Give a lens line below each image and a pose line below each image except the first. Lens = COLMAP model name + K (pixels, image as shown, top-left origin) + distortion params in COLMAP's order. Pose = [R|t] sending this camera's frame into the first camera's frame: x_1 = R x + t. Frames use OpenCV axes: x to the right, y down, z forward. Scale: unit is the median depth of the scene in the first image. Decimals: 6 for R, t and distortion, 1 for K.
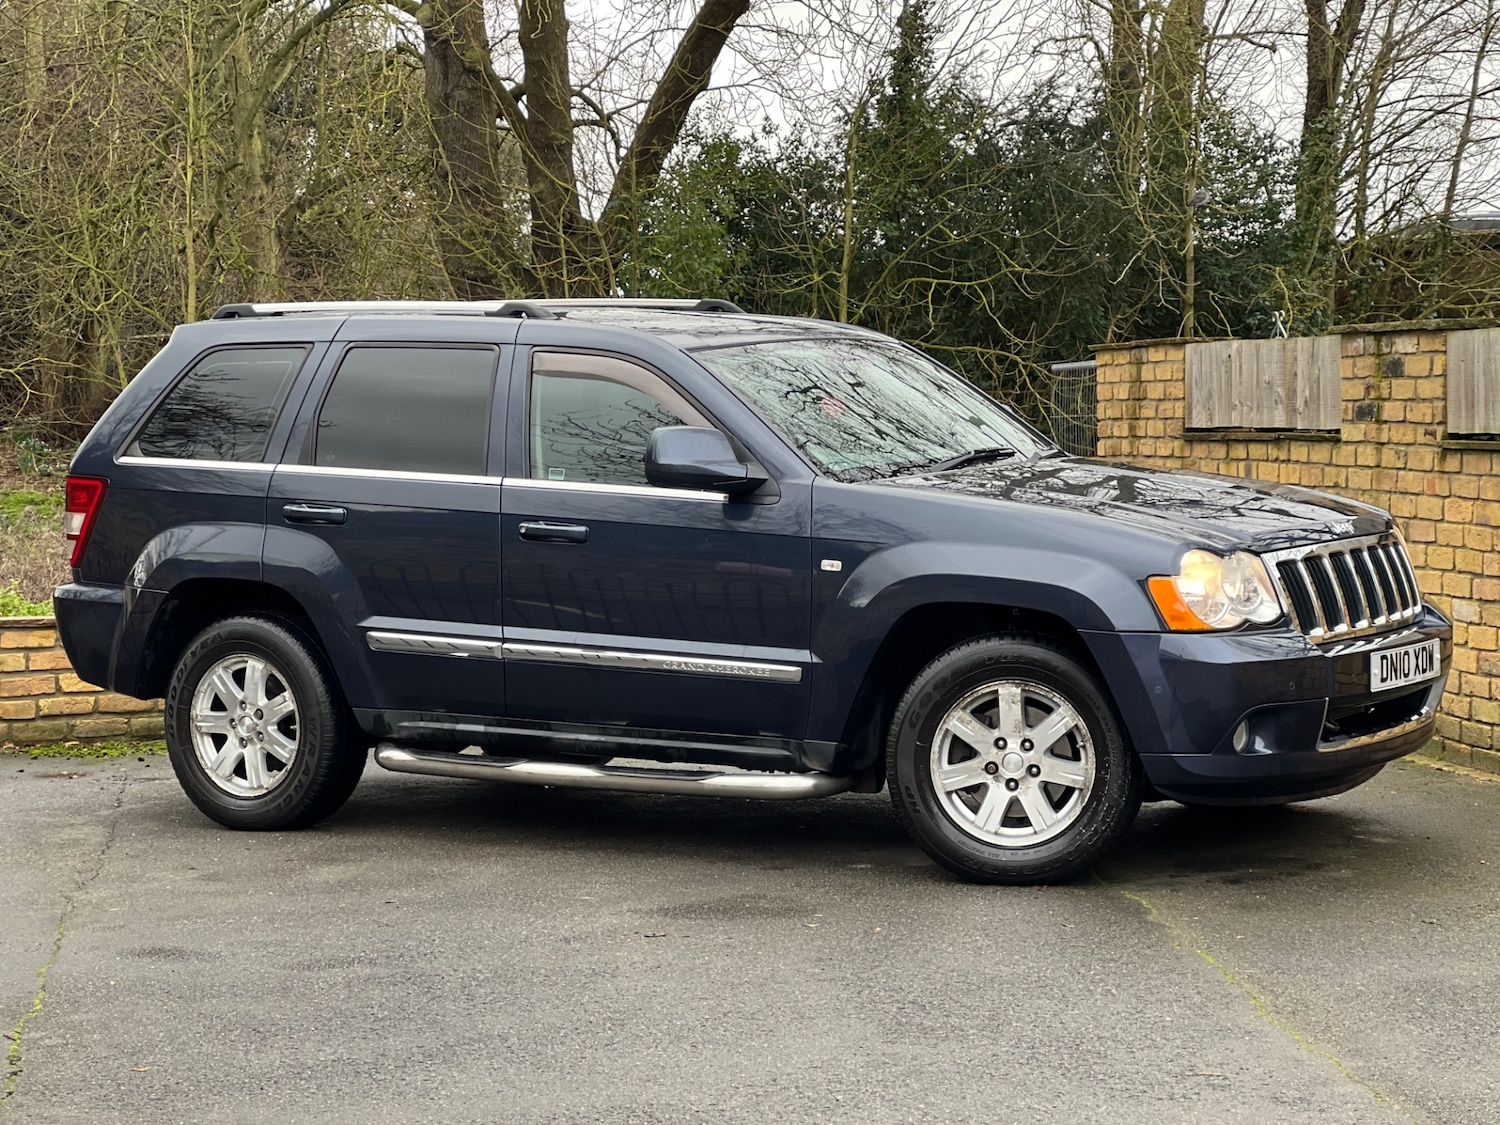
lens RADIAL K [[3331.9, 0, 759.7], [0, 3331.9, 536.2], [0, 0, 1]] dist [0.234795, 0.000000]
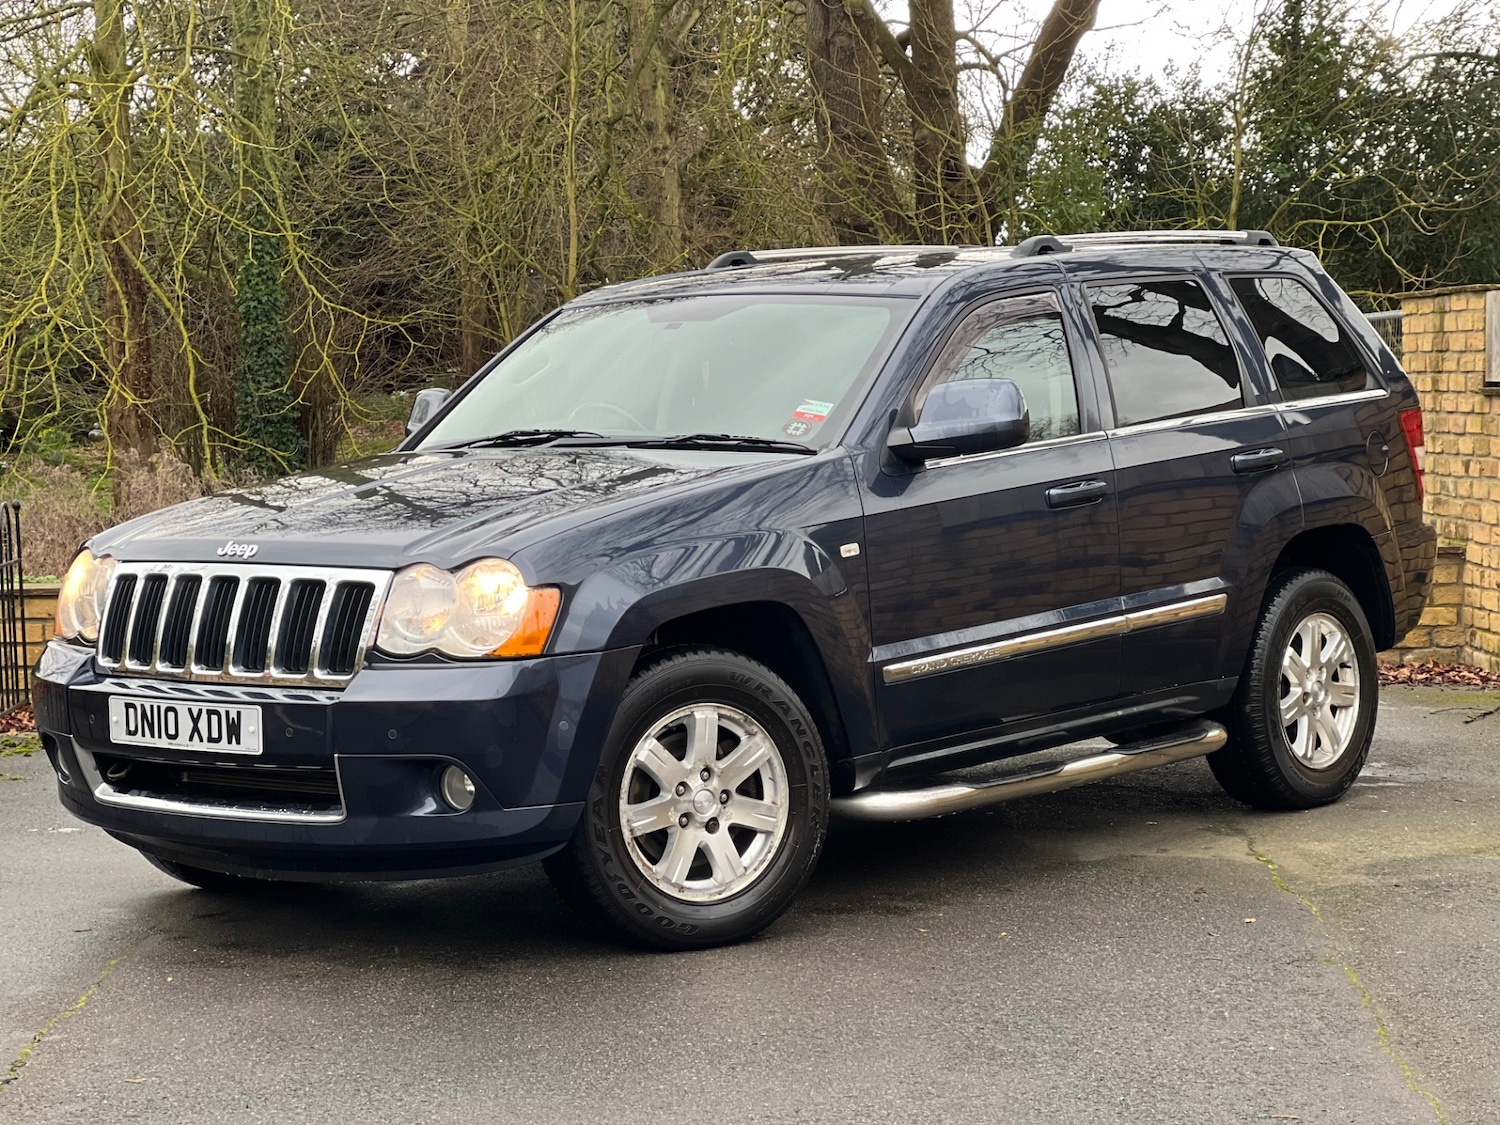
lens RADIAL K [[3331.9, 0, 757.5], [0, 3331.9, 542.1], [0, 0, 1]] dist [0.234795, 0.000000]
pose [[0.990388, 0.003390, -0.138275, 0.075811], [-0.000910, 0.999838, 0.017993, -0.006076], [0.138314, -0.017694, 0.990230, 0.059409]]
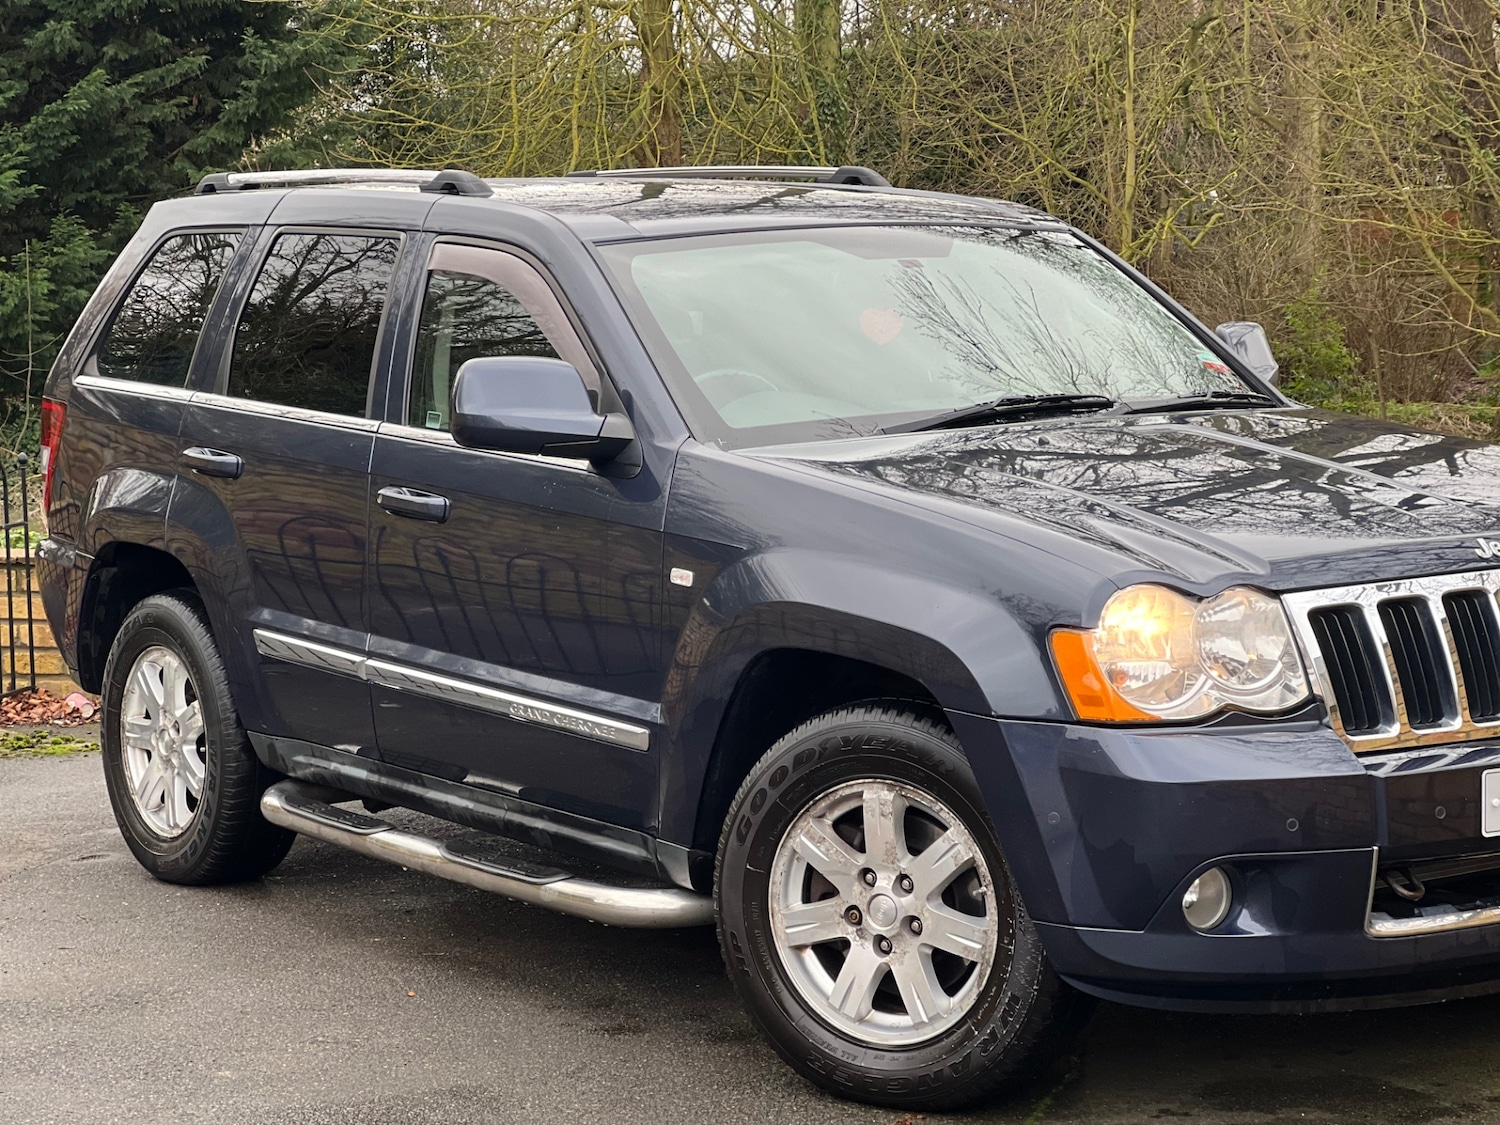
lens RADIAL K [[3331.9, 0, 747.1], [0, 3331.9, 533.2], [0, 0, 1]] dist [0.234795, 0.000000]
pose [[0.928752, 0.036709, -0.368879, 0.239839], [-0.022701, 0.998849, 0.042245, -0.024129], [0.370005, -0.030861, 0.928517, 0.355283]]
